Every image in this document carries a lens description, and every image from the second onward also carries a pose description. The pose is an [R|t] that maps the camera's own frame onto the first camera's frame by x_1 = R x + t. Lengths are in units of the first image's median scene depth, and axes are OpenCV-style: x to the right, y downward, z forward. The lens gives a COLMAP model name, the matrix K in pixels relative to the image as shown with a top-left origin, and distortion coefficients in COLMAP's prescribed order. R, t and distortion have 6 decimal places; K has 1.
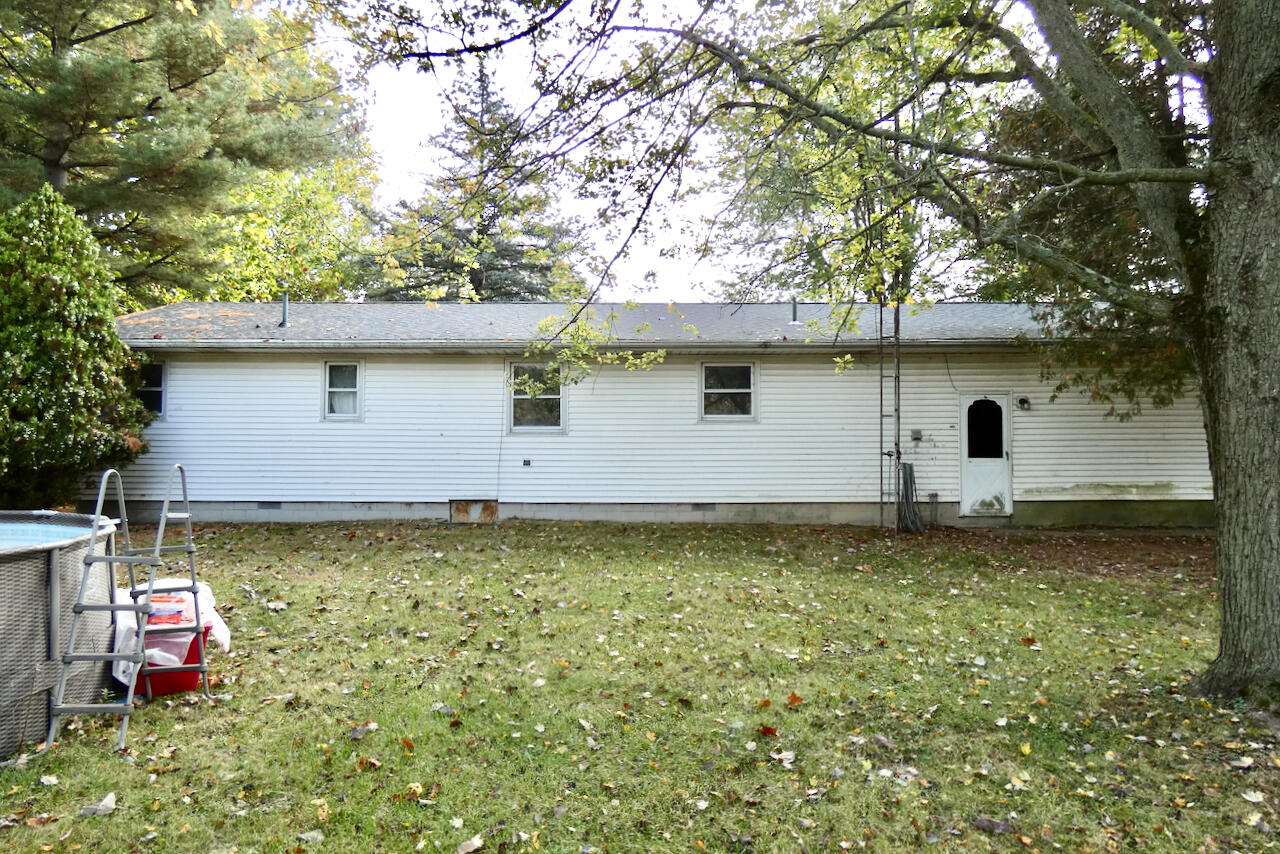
lens RADIAL K [[732.7, 0, 639.9], [0, 732.7, 428.2], [0, 0, 1]] dist [-0.009510, 0.000238]
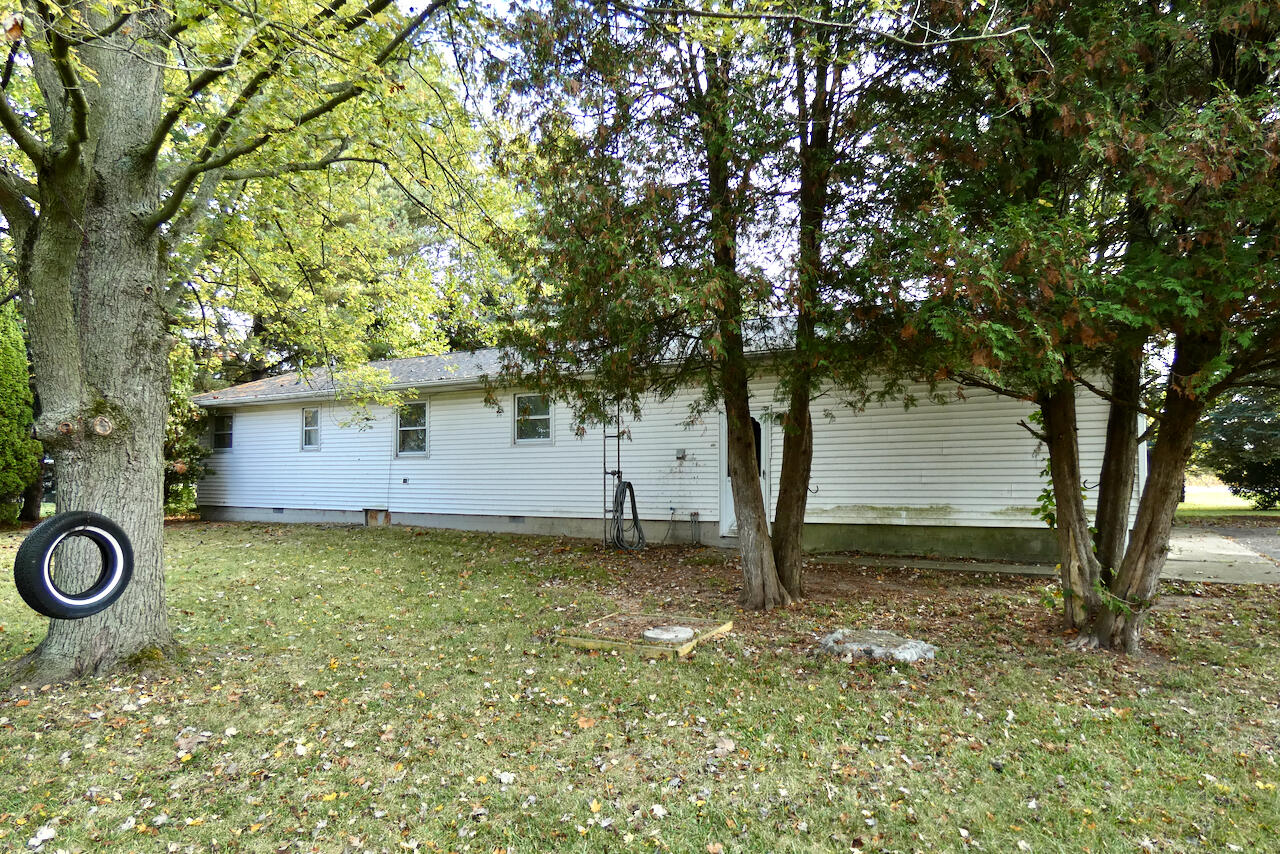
lens RADIAL K [[732.7, 0, 639.6], [0, 732.7, 428.8], [0, 0, 1]] dist [-0.009510, 0.000238]
pose [[0.881301, -0.032089, -0.471464, 0.812168], [0.022840, 0.999418, -0.025328, -0.001458], [0.472002, 0.011553, 0.881522, 0.075950]]
